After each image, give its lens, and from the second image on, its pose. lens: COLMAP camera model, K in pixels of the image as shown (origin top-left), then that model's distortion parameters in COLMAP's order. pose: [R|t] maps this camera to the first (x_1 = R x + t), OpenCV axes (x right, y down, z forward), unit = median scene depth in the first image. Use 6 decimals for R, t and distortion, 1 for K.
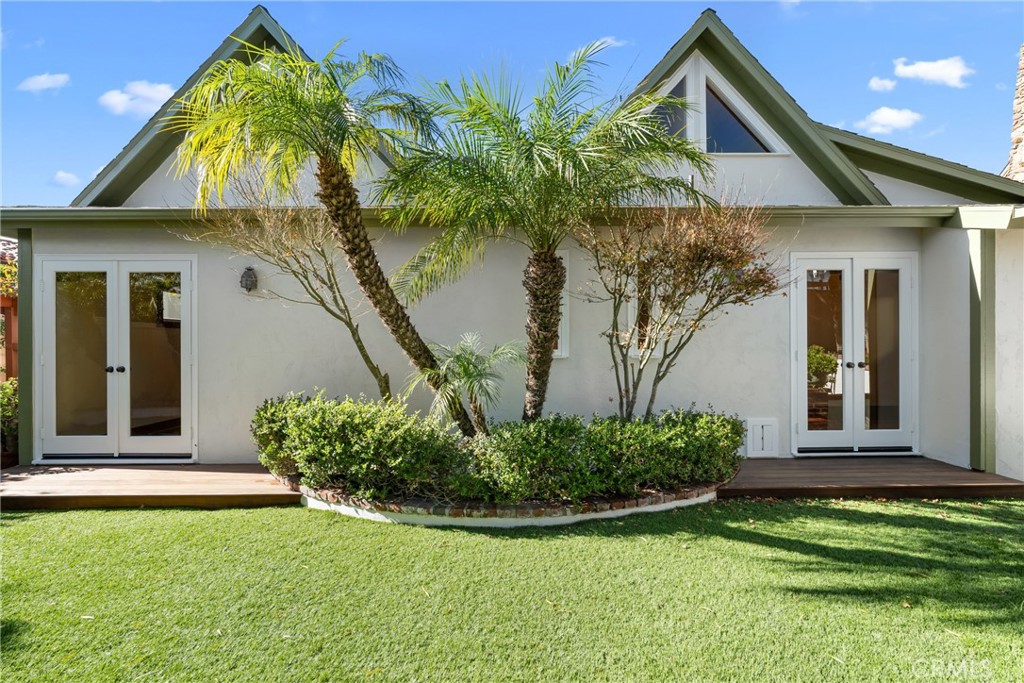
lens RADIAL K [[466.4, 0, 511.8], [0, 466.4, 347.1], [0, 0, 1]] dist [0.001868, 0.000203]
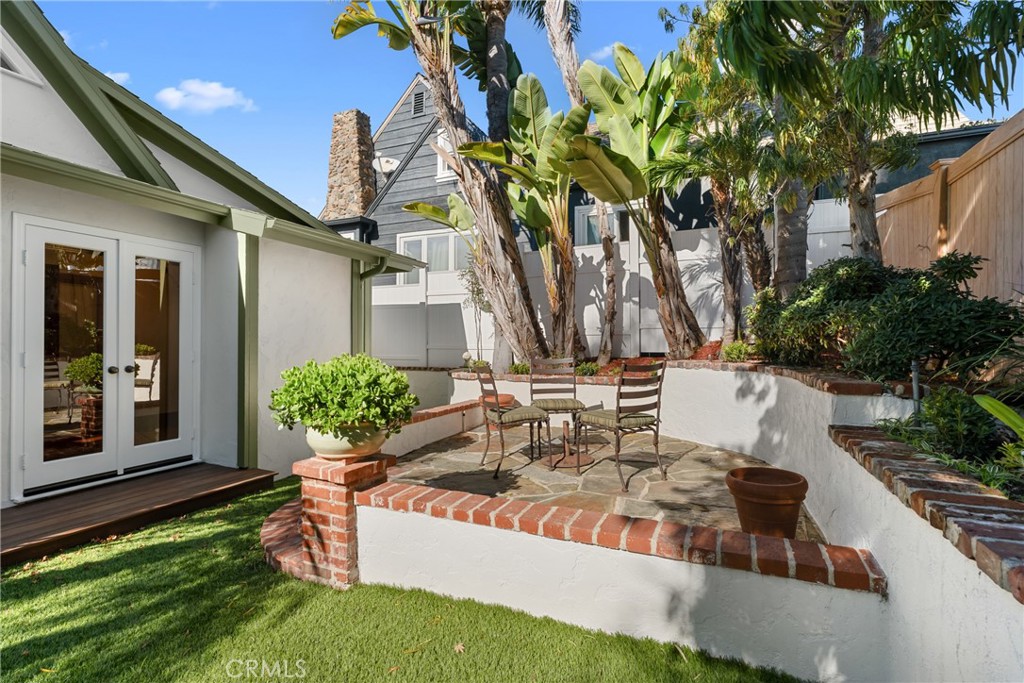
lens RADIAL K [[466.4, 0, 512.8], [0, 466.4, 339.0], [0, 0, 1]] dist [0.001868, 0.000203]
pose [[0.429862, 0.014979, 0.902770, 0.291092], [0.000162, 0.999861, -0.016667, -0.001846], [-0.902894, 0.007311, 0.429800, 0.022688]]
